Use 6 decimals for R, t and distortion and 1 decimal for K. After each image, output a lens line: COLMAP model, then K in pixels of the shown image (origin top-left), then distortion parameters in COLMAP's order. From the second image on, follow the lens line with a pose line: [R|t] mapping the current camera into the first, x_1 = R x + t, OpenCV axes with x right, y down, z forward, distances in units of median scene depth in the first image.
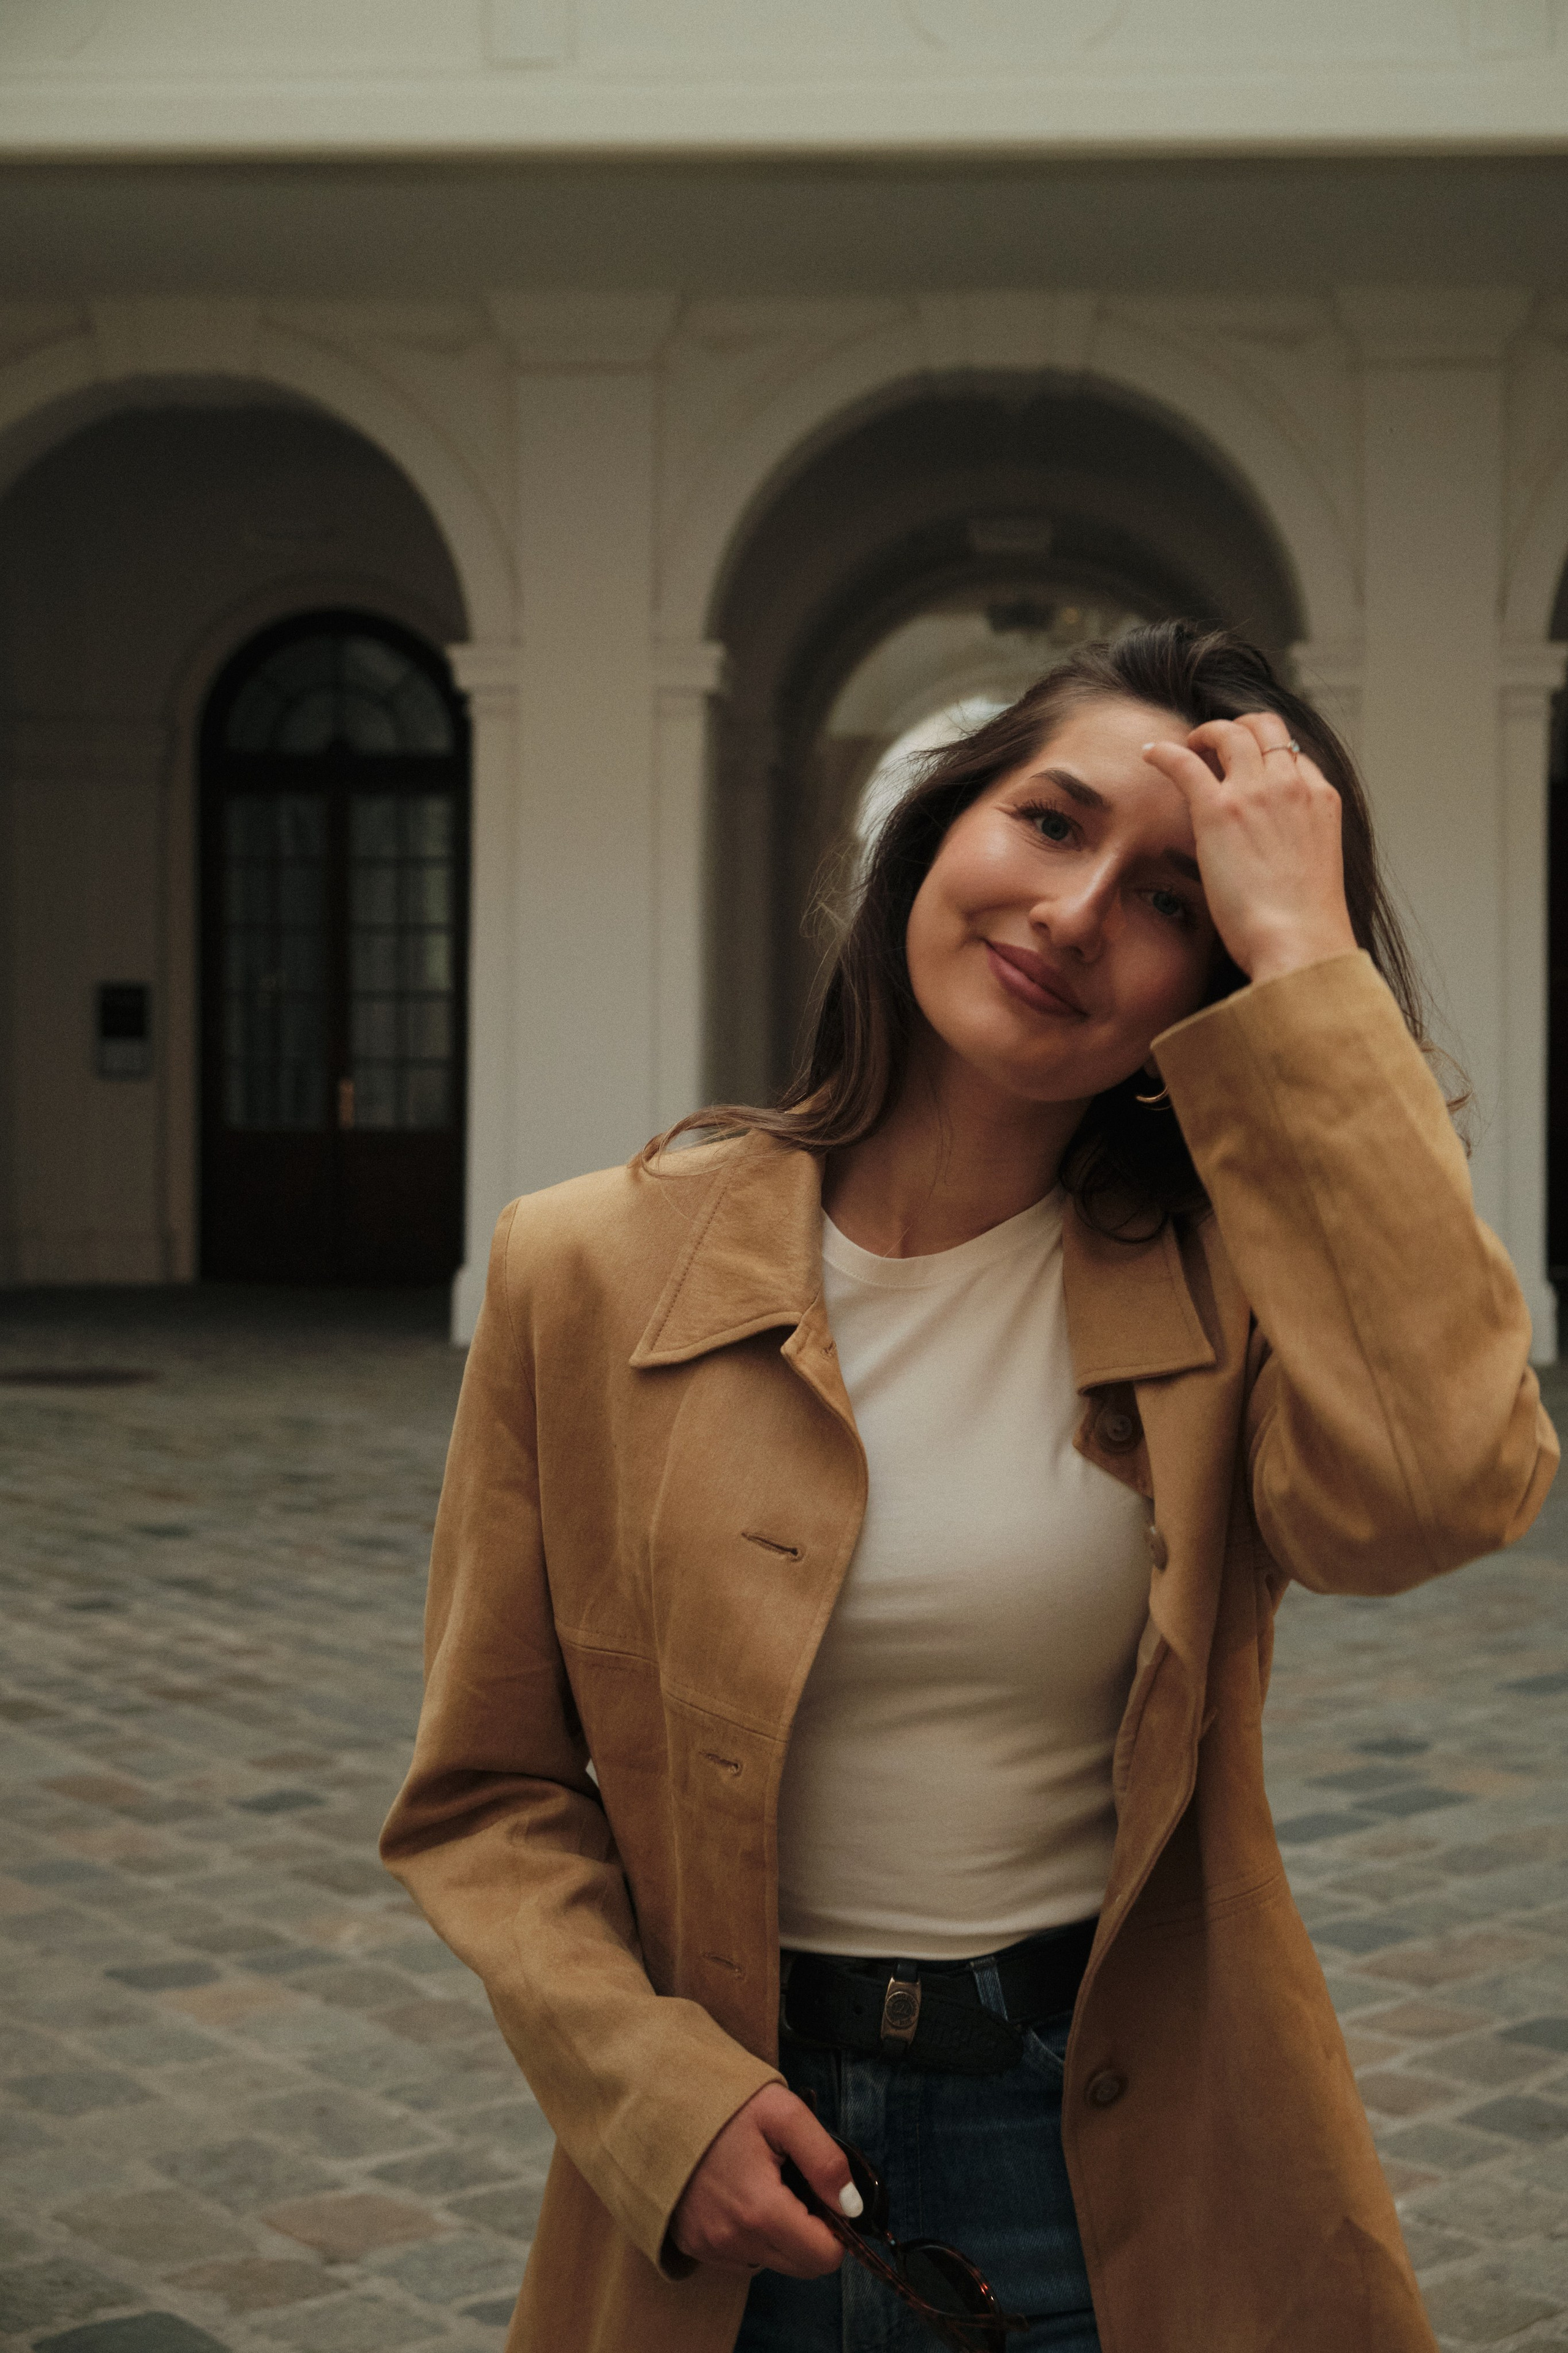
lens RADIAL K [[3444.2, 0, 847.7], [0, 3444.2, 1167.5], [0, 0, 1]] dist [-0.037918, 0.000000]
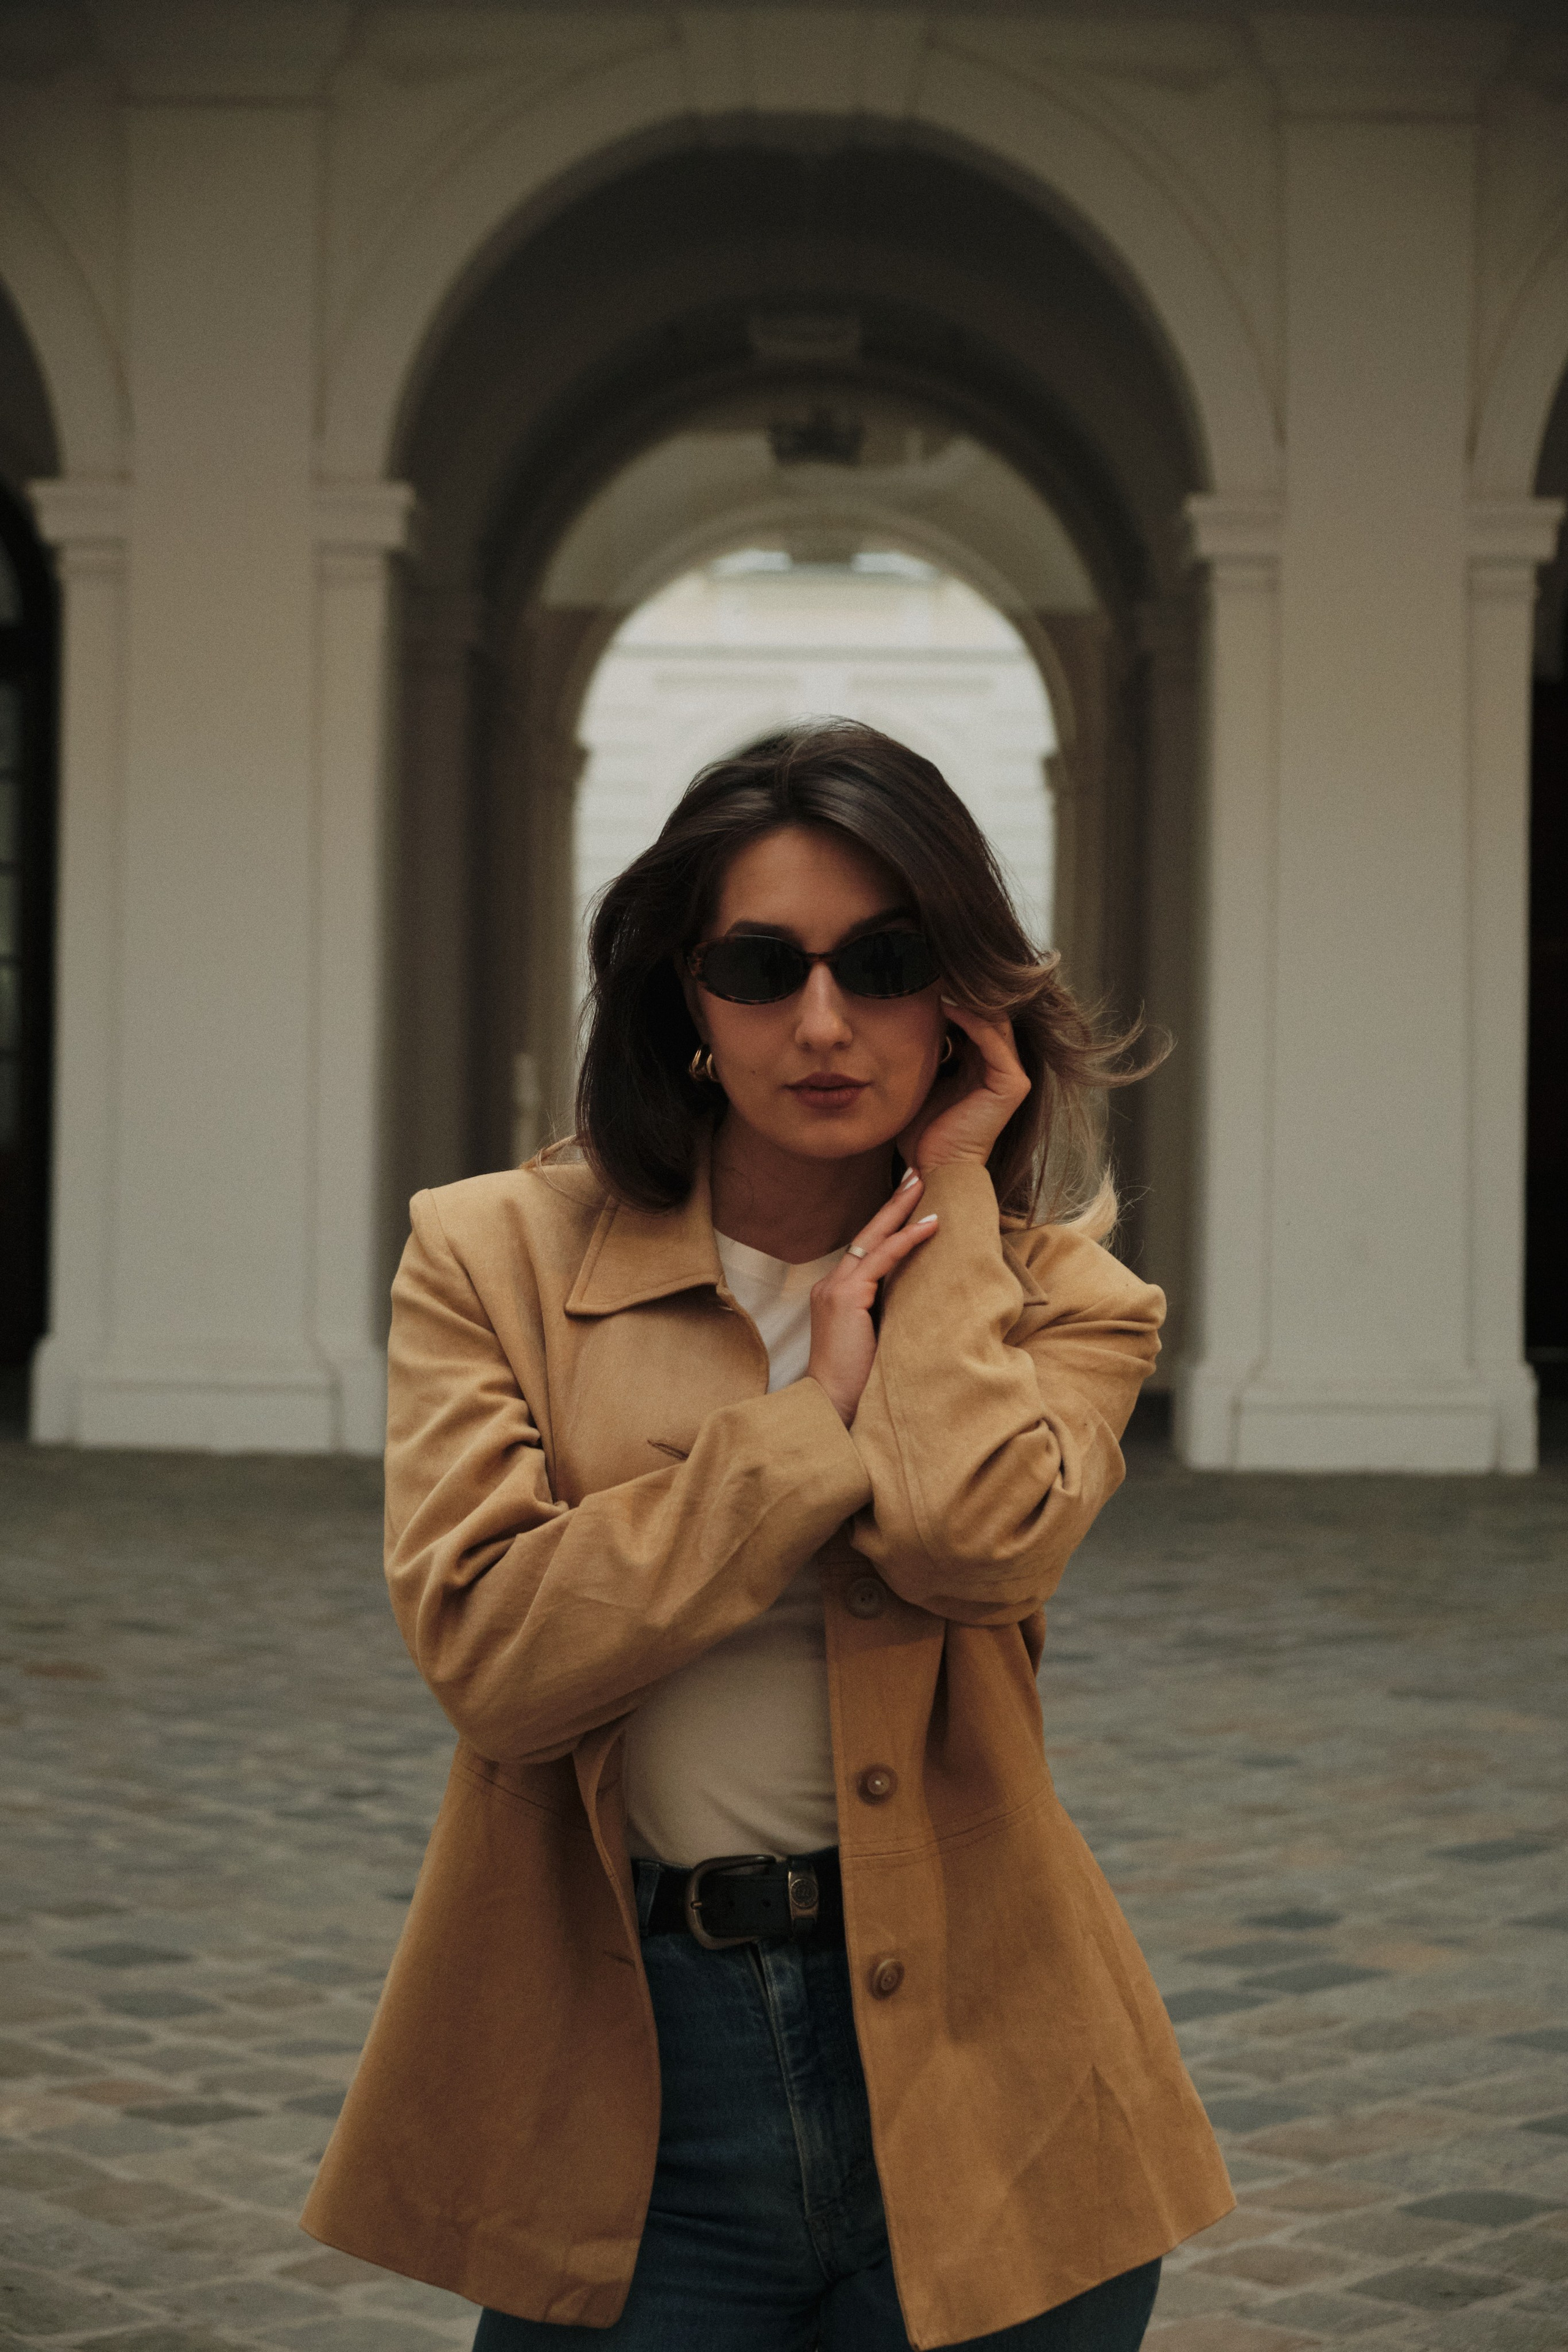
lens RADIAL K [[4952.3, 0, 776.3], [0, 4952.3, 1201.6], [0, 0, 1]] dist [0.066285, 0.000000]
pose [[0.998989, 0.005931, 0.044558, -0.011418], [-0.005810, 0.999979, -0.002855, 0.005478], [-0.044574, 0.002593, 0.999003, -0.124528]]
